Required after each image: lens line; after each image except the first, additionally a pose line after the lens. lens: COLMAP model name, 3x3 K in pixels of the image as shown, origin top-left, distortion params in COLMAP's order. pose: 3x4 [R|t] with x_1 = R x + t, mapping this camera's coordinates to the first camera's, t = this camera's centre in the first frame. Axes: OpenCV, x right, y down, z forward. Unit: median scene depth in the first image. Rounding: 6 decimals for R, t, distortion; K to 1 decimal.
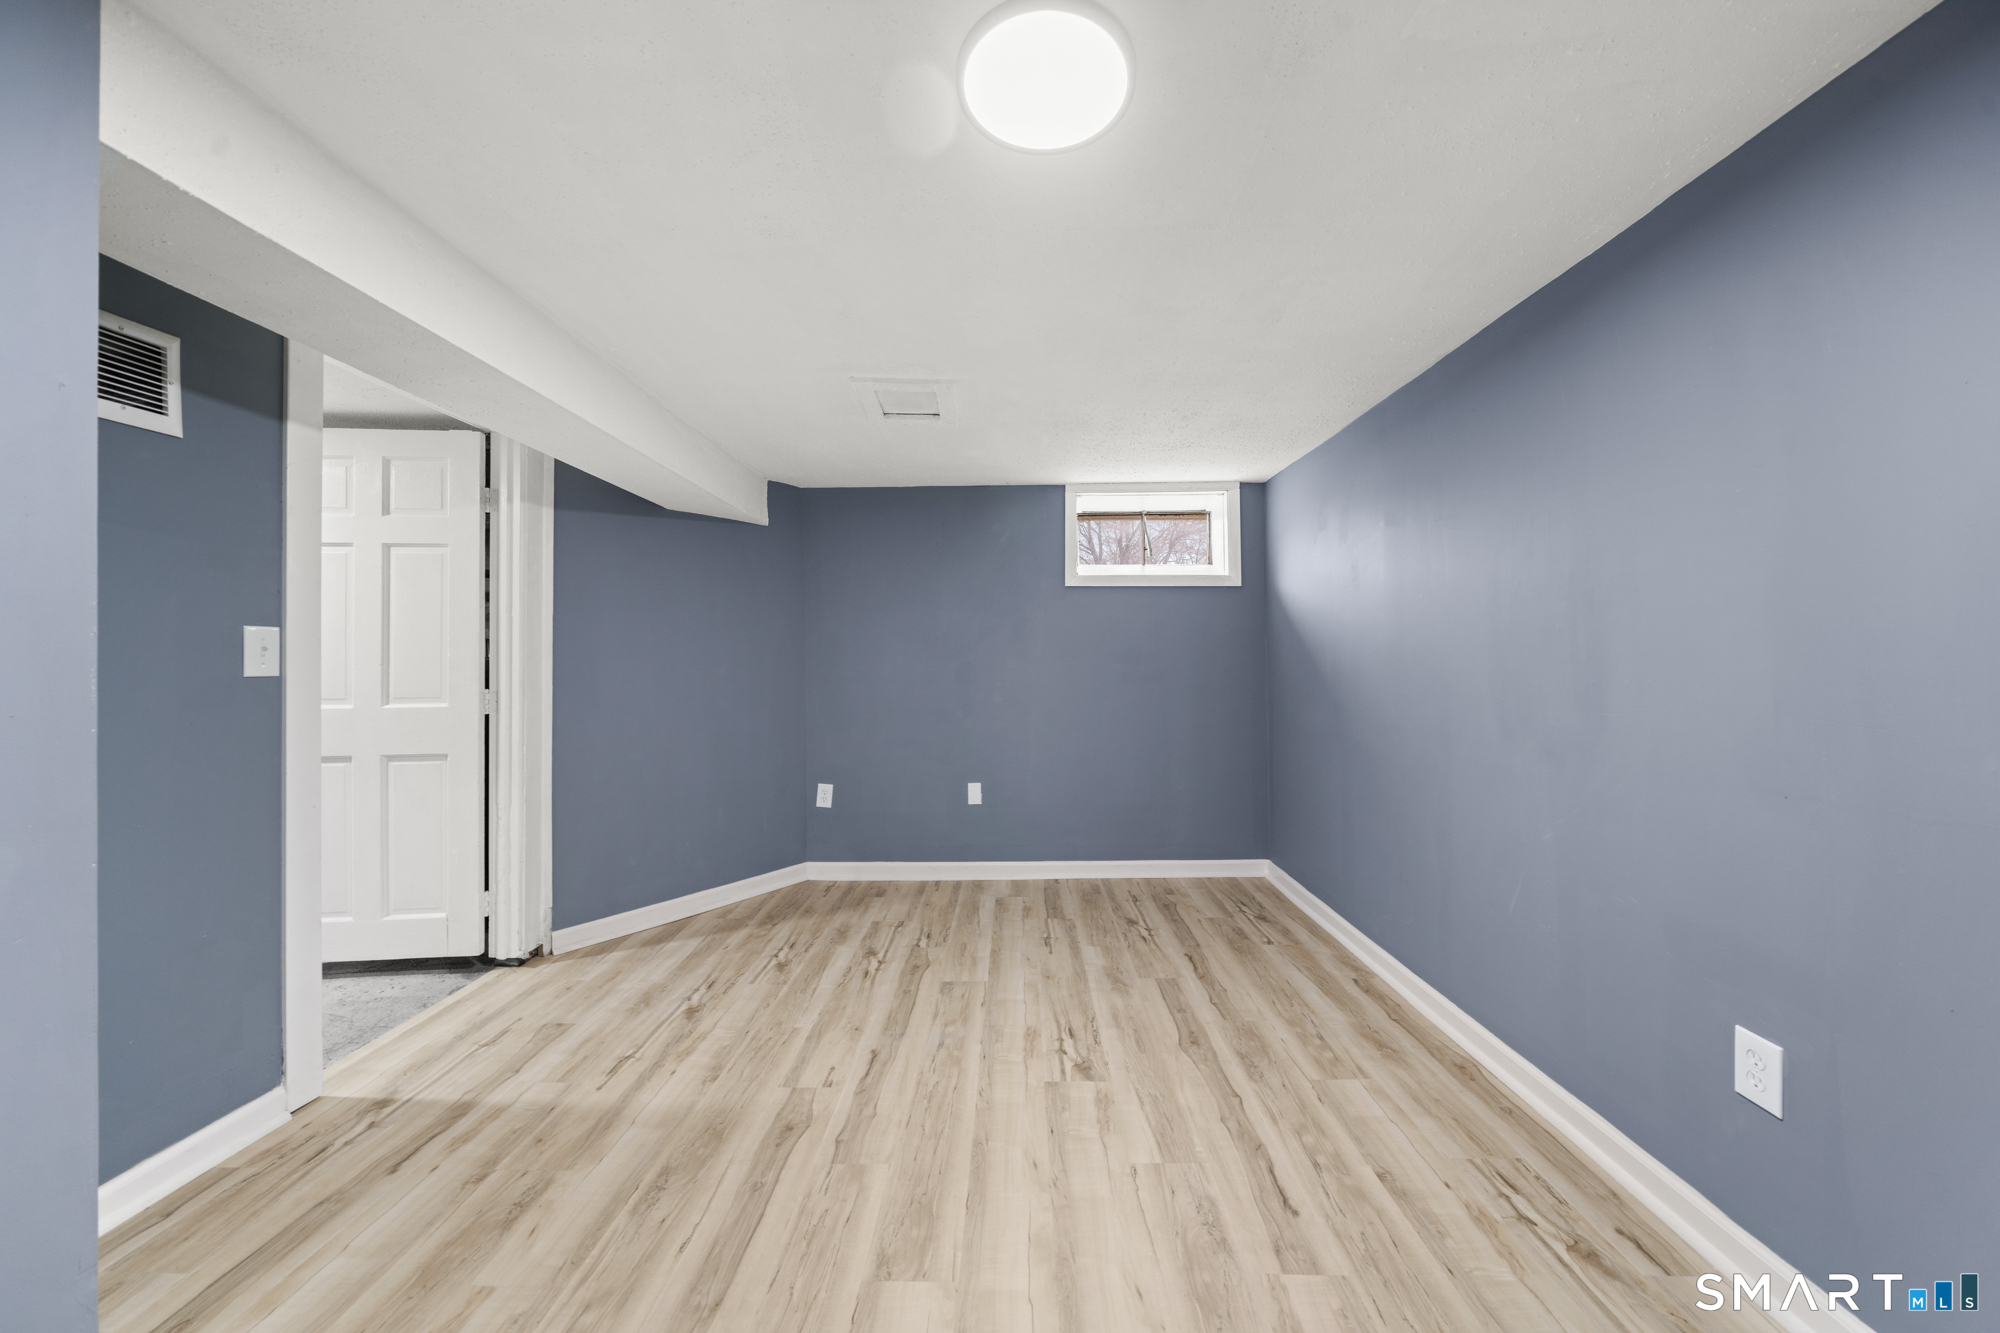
lens RADIAL K [[667.2, 0, 972.2], [0, 667.2, 656.1], [0, 0, 1]] dist [-0.005565, -0.000028]
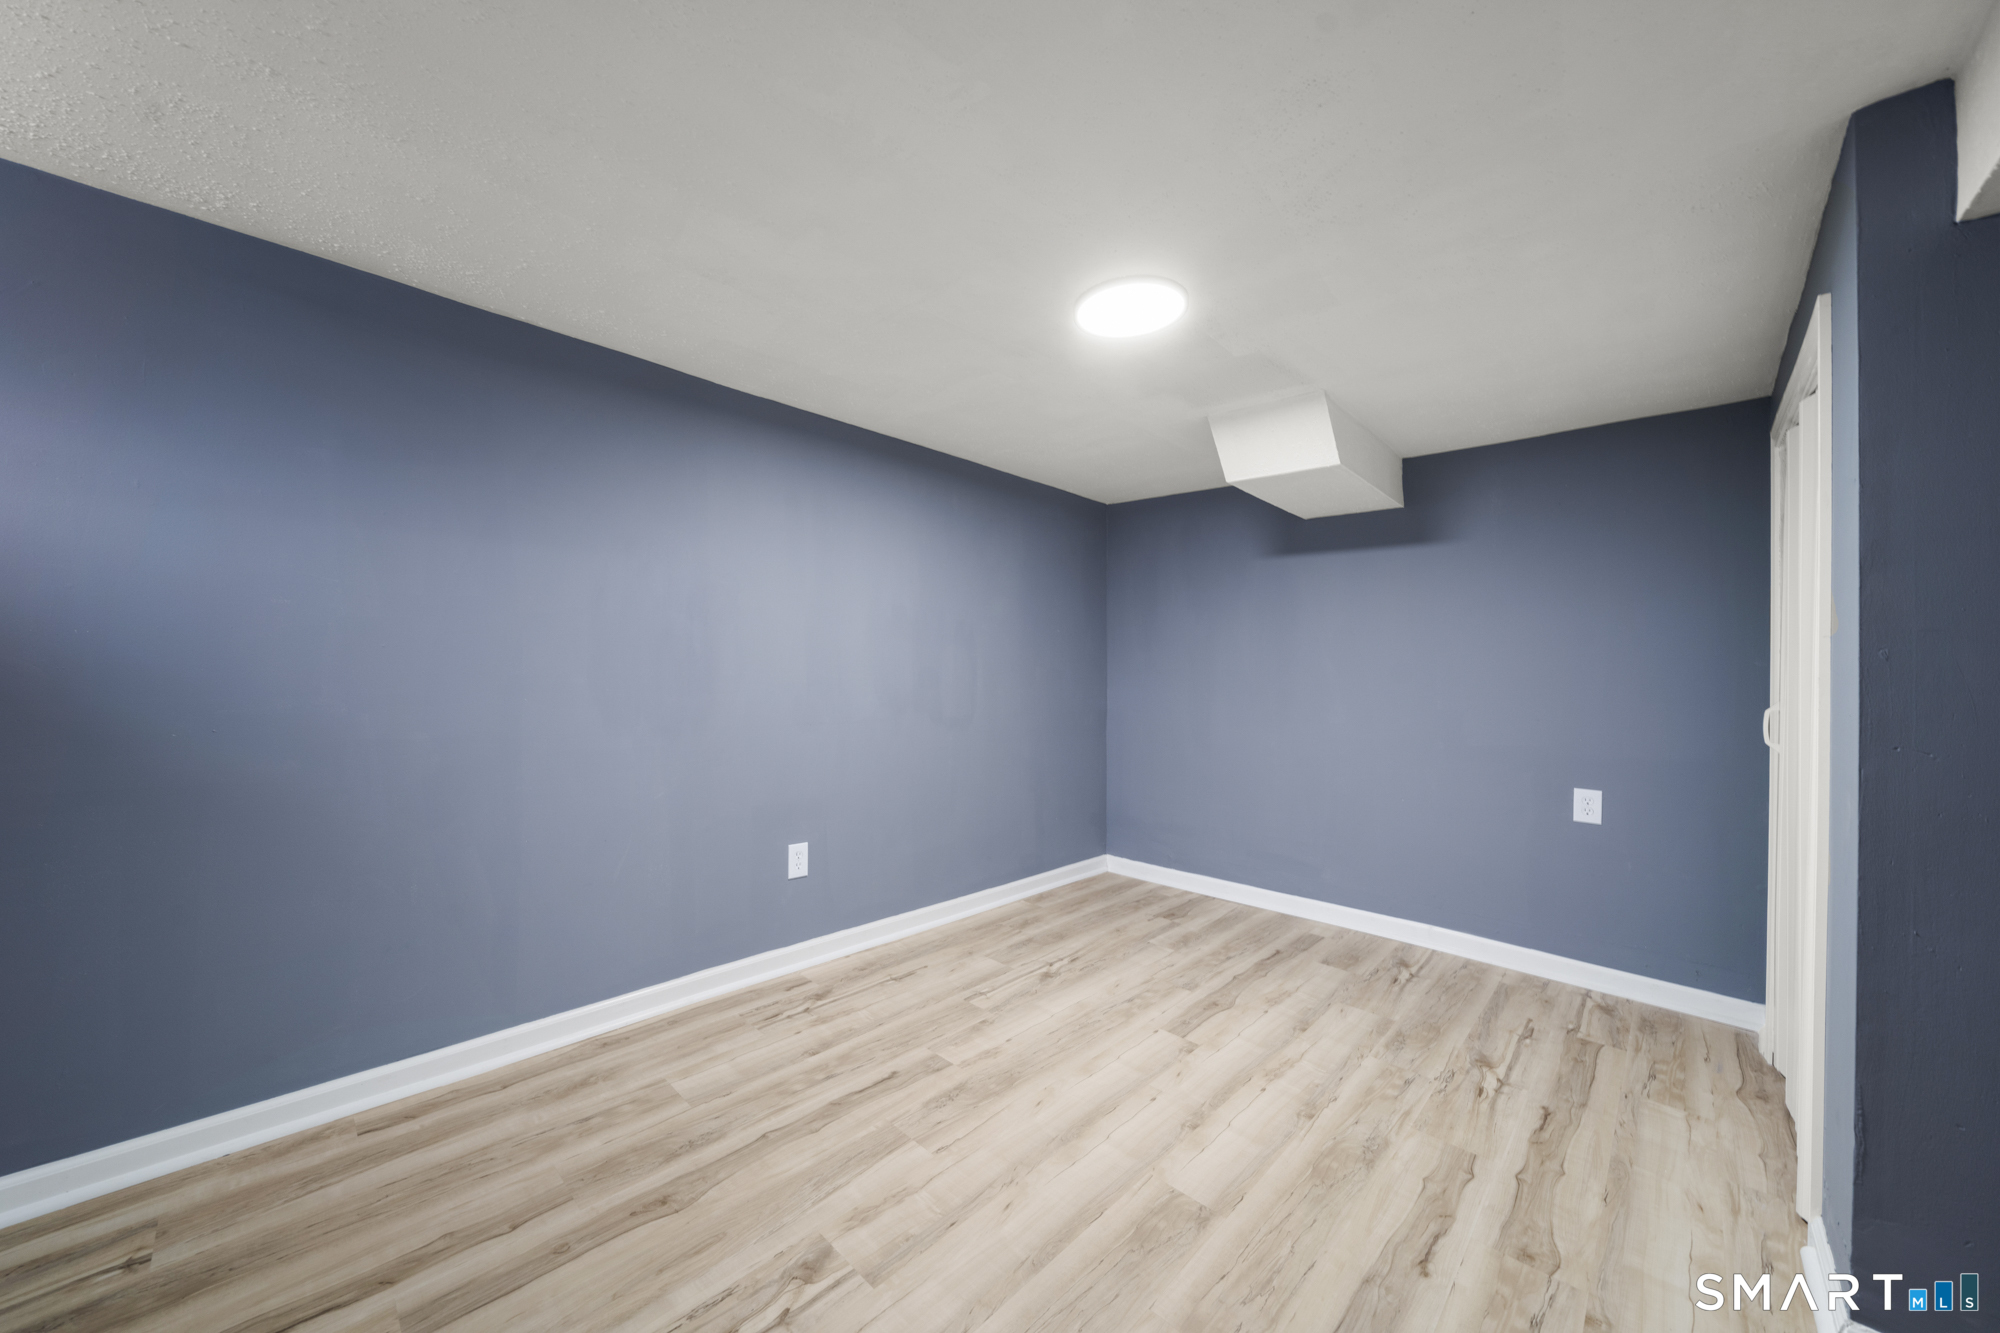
lens RADIAL K [[708.9, 0, 999.6], [0, 708.9, 678.5], [0, 0, 1]] dist [-0.007614, -0.000055]
pose [[-0.763604, -0.021213, 0.645336, -0.380853], [-0.025726, 0.999666, 0.002419, 0.035873], [-0.645172, -0.014754, -0.763895, 1.332336]]
